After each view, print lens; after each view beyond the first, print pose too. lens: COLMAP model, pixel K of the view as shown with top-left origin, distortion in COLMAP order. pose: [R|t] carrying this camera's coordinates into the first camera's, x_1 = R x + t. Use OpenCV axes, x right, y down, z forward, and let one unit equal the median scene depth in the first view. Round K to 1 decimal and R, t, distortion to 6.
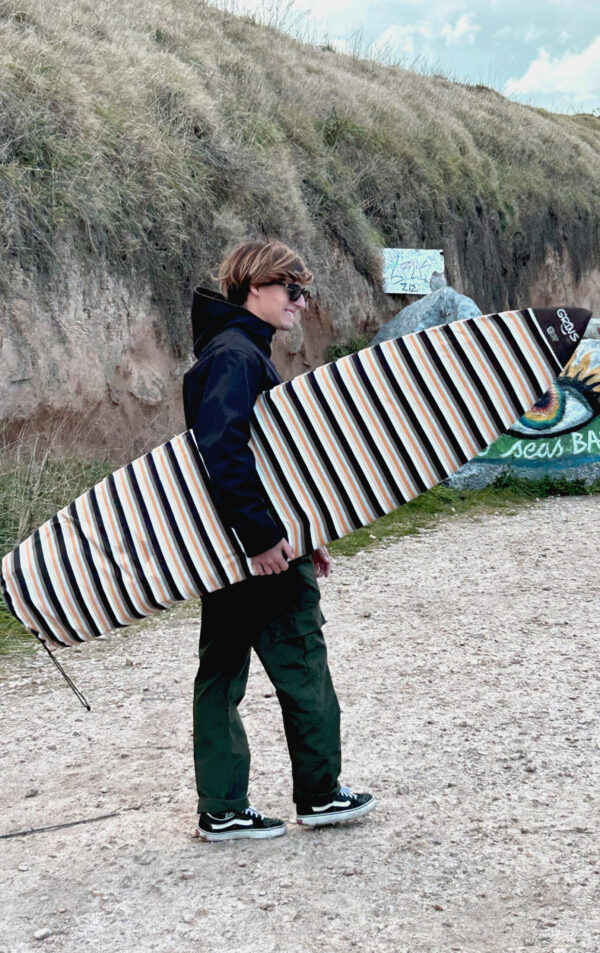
lens RADIAL K [[1851.9, 0, 300.0], [0, 1851.9, 476.5], [0, 0, 1]] dist [0.194265, 0.127626]
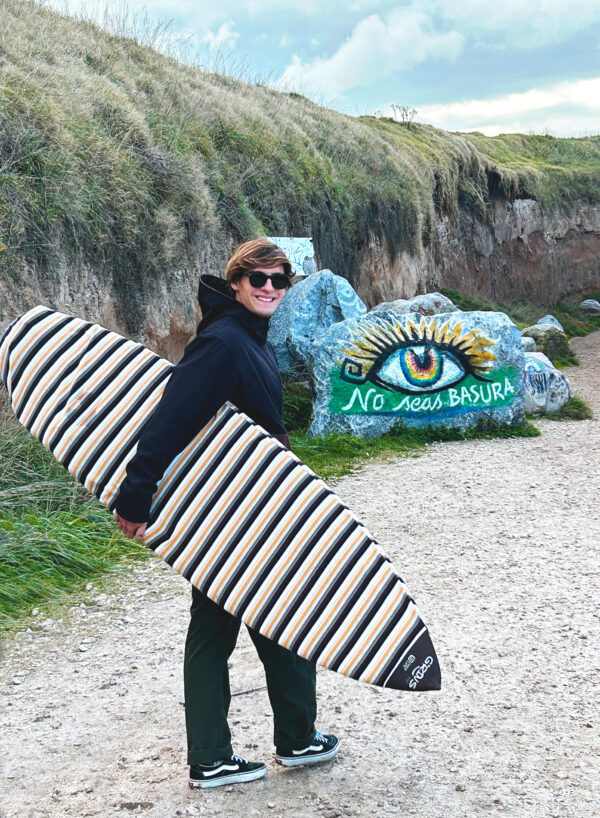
lens RADIAL K [[1667.8, 0, 300.0], [0, 1667.8, 409.0], [0, 0, 1]] dist [0.232265, -0.174829]
pose [[0.991801, -0.025743, 0.125175, -0.085973], [0.027783, 0.999508, -0.014578, 0.002635], [-0.124738, 0.017936, 0.992028, -0.064815]]
